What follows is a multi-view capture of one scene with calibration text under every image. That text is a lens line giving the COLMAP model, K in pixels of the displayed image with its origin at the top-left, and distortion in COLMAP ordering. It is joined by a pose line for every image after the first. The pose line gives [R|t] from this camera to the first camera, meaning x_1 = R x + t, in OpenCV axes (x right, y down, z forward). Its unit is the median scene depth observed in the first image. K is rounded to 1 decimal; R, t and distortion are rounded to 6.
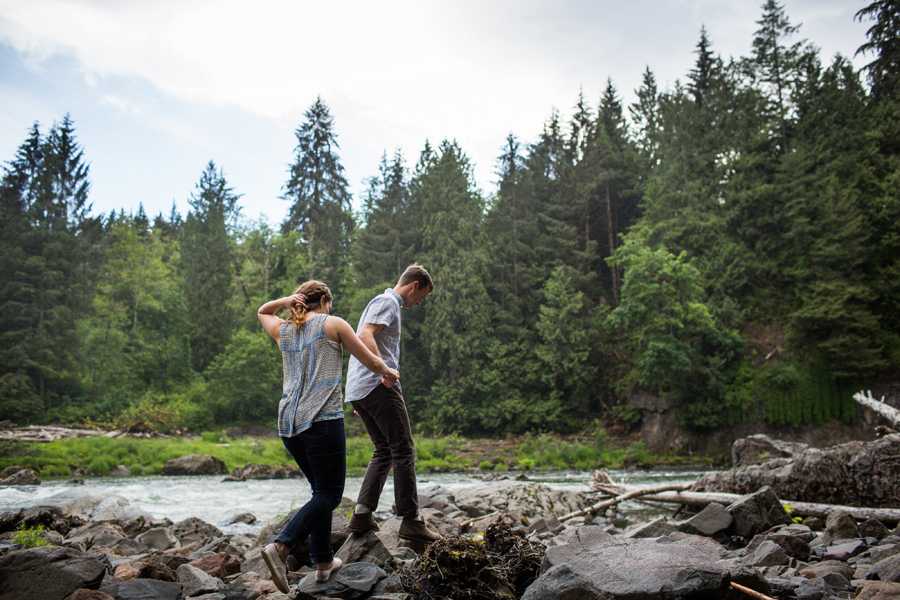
lens RADIAL K [[910.0, 0, 420.6], [0, 910.0, 297.6], [0, 0, 1]] dist [-0.053817, 0.000000]
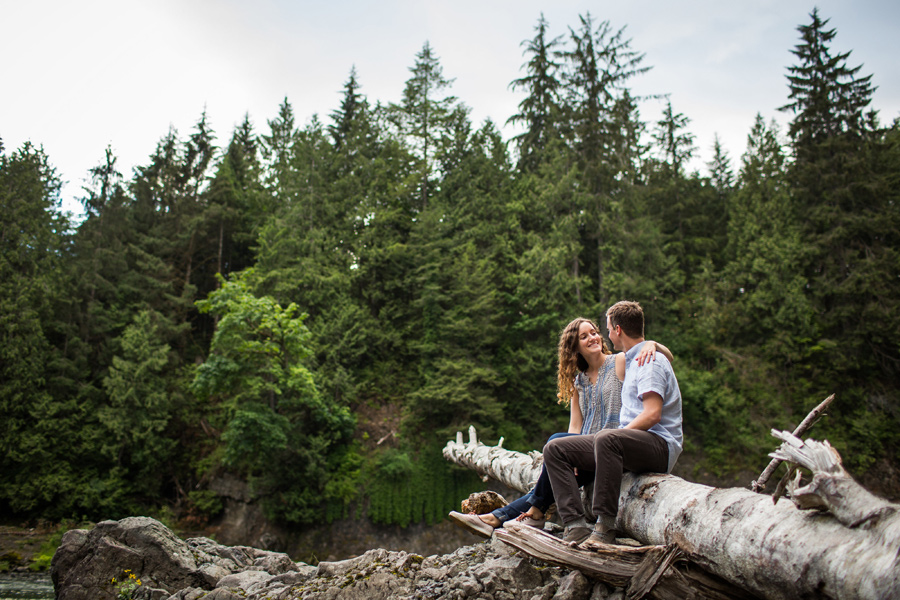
lens RADIAL K [[910.0, 0, 436.5], [0, 910.0, 304.4], [0, 0, 1]] dist [-0.053817, 0.000000]
pose [[0.918383, 0.126396, 0.374962, 0.095181], [-0.089950, 0.989488, -0.113234, 0.028931], [-0.385333, 0.070264, 0.920099, 0.183081]]
